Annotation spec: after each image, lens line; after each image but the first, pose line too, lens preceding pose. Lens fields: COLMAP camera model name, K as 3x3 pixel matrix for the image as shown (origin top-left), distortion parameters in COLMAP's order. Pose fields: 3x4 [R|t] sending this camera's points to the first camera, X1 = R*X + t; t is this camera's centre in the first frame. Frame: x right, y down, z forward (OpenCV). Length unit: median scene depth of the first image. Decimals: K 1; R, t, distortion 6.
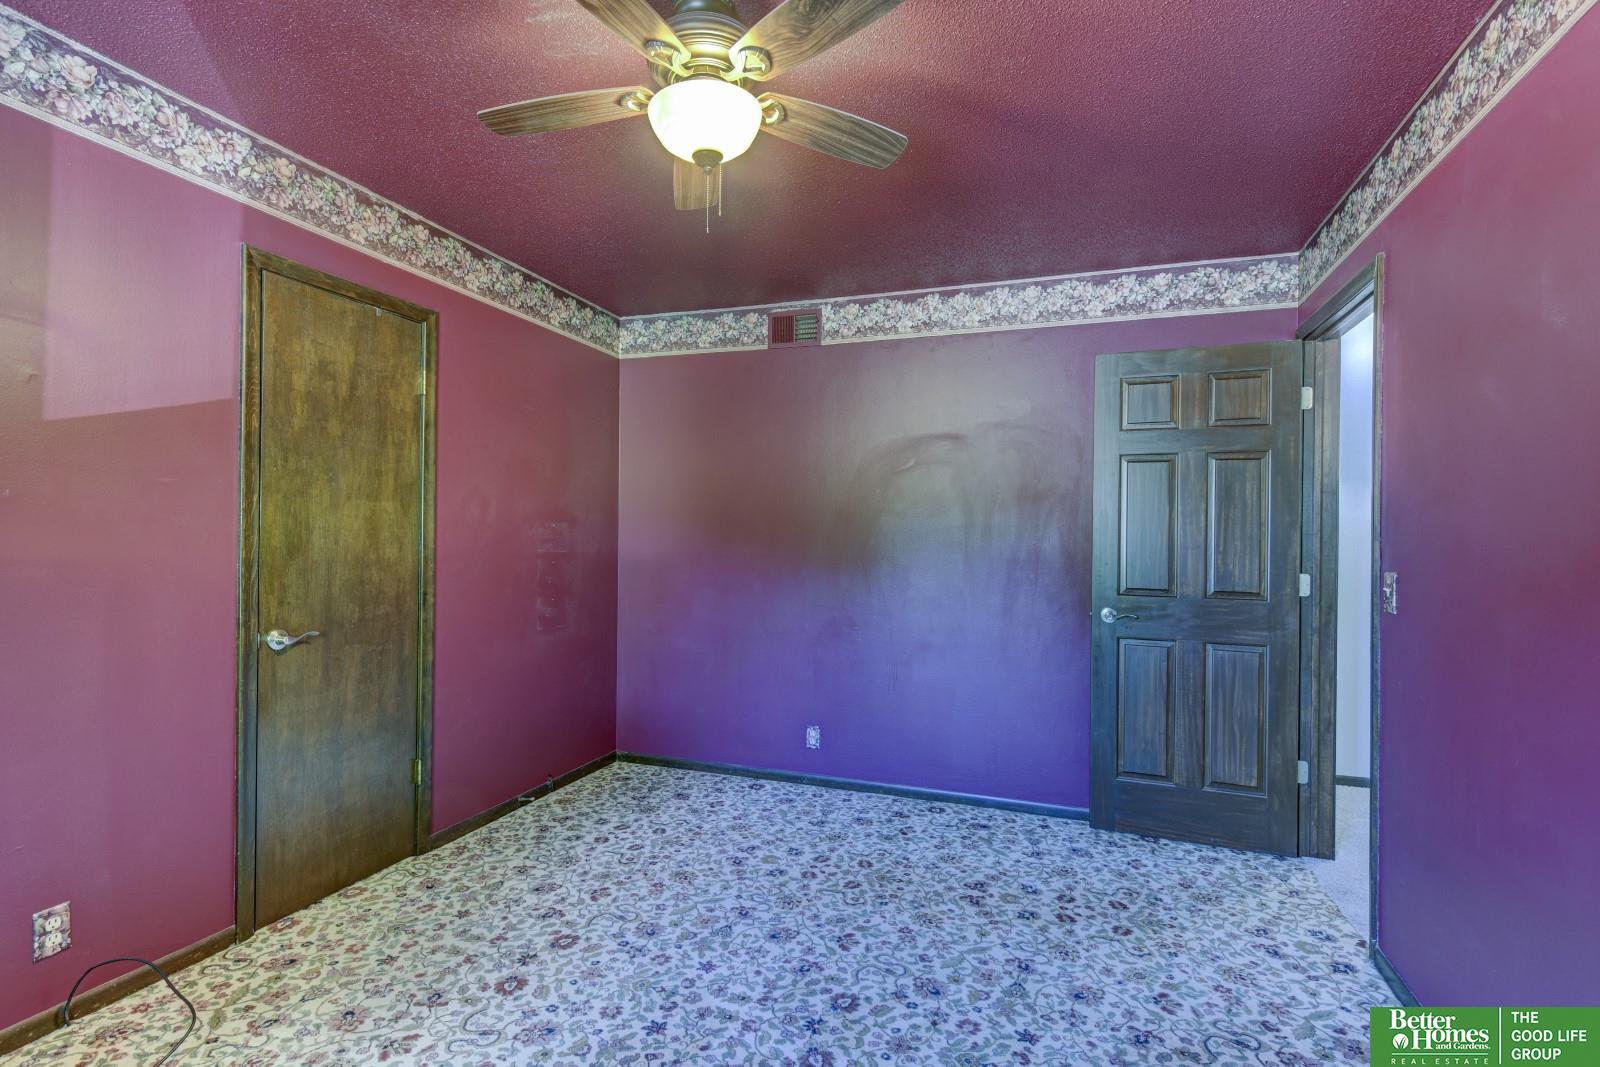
lens RADIAL K [[772.4, 0, 800.0], [0, 772.4, 533.5], [0, 0, 1]] dist [-0.003056, -0.001414]
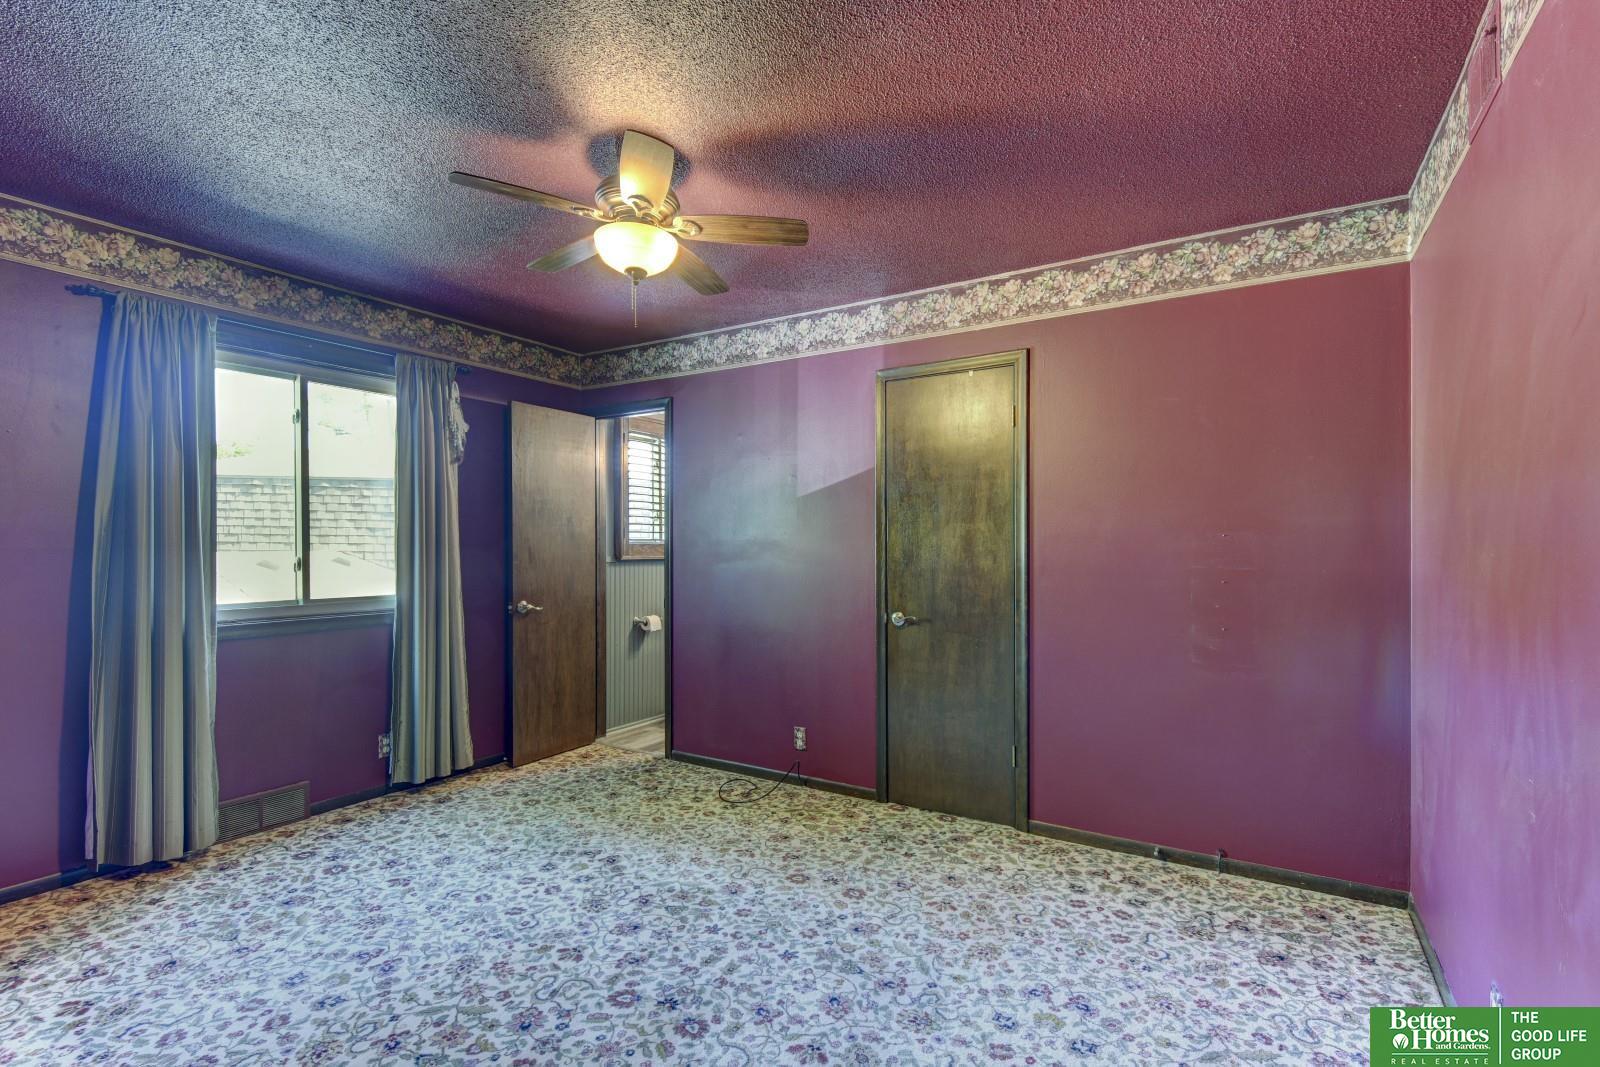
lens RADIAL K [[741.8, 0, 796.3], [0, 741.8, 551.7], [0, 0, 1]] dist [0.021798, -0.012107]
pose [[-0.231188, -0.006718, -0.972886, 0.715680], [0.004940, 0.999955, -0.008078, 0.013806], [0.972897, -0.006674, -0.231144, 1.022661]]
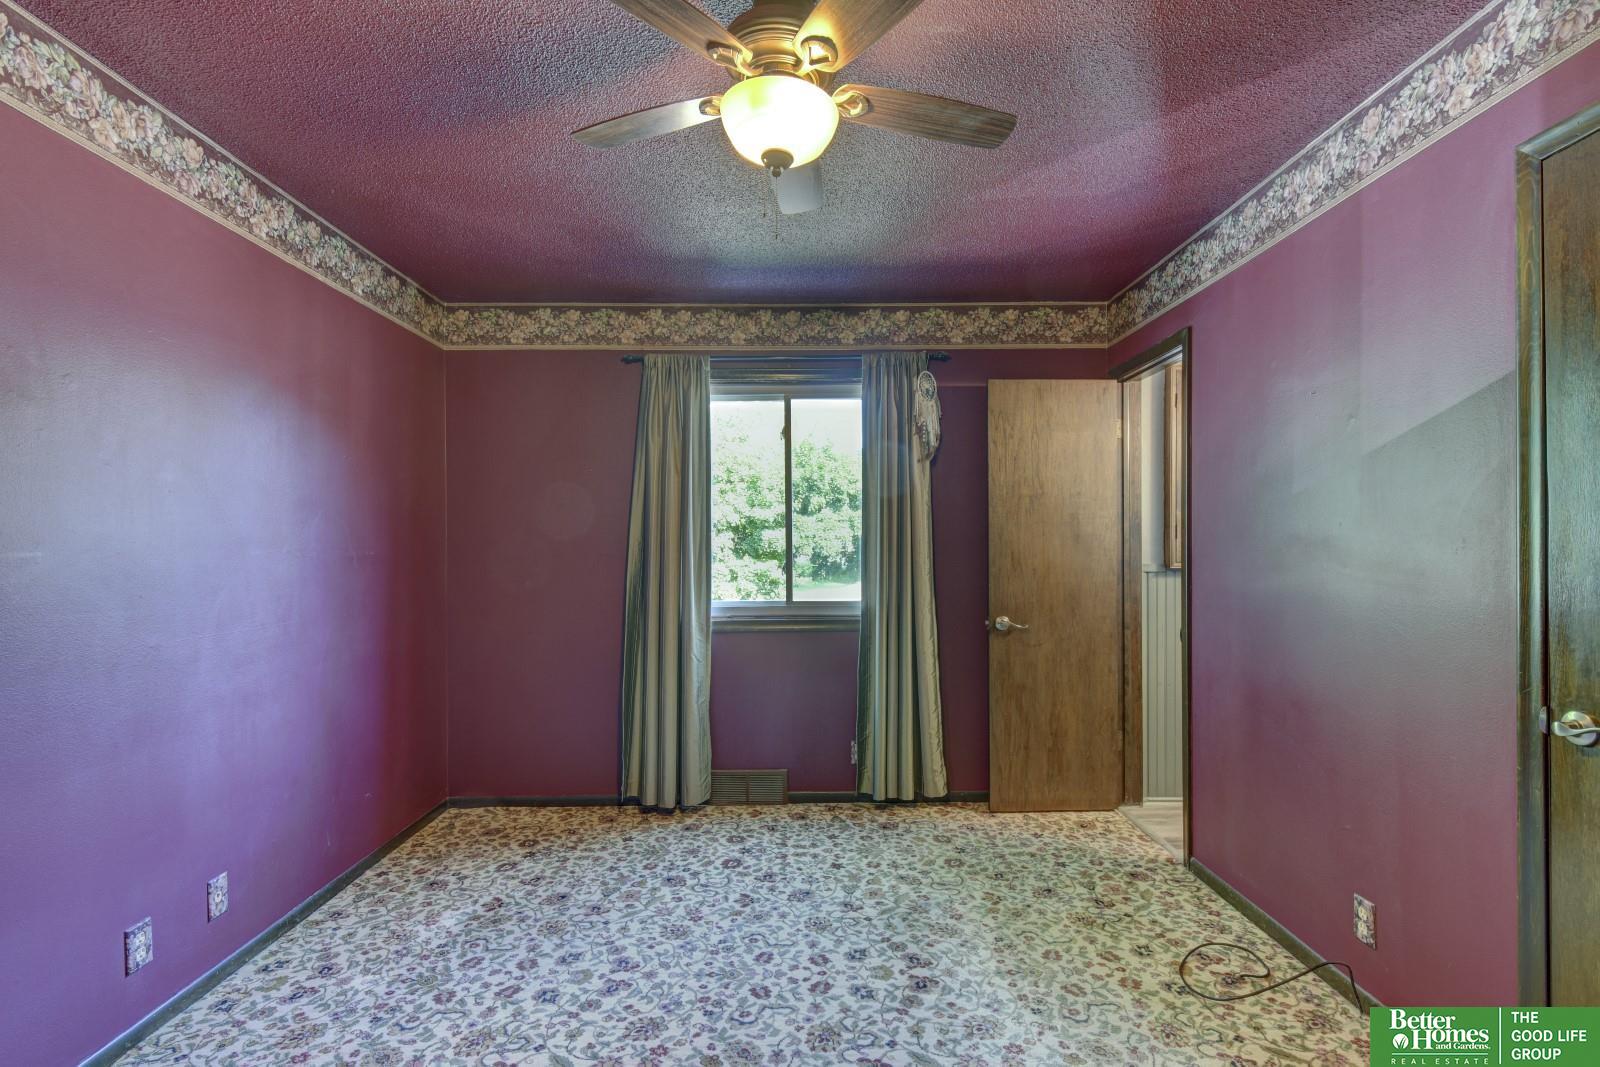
lens RADIAL K [[741.8, 0, 796.3], [0, 741.8, 551.7], [0, 0, 1]] dist [0.021798, -0.012107]
pose [[-0.940720, -0.008357, -0.339081, 0.109618], [-0.005177, 0.999934, -0.010282, 0.003784], [0.339144, -0.007917, -0.940701, 1.210607]]
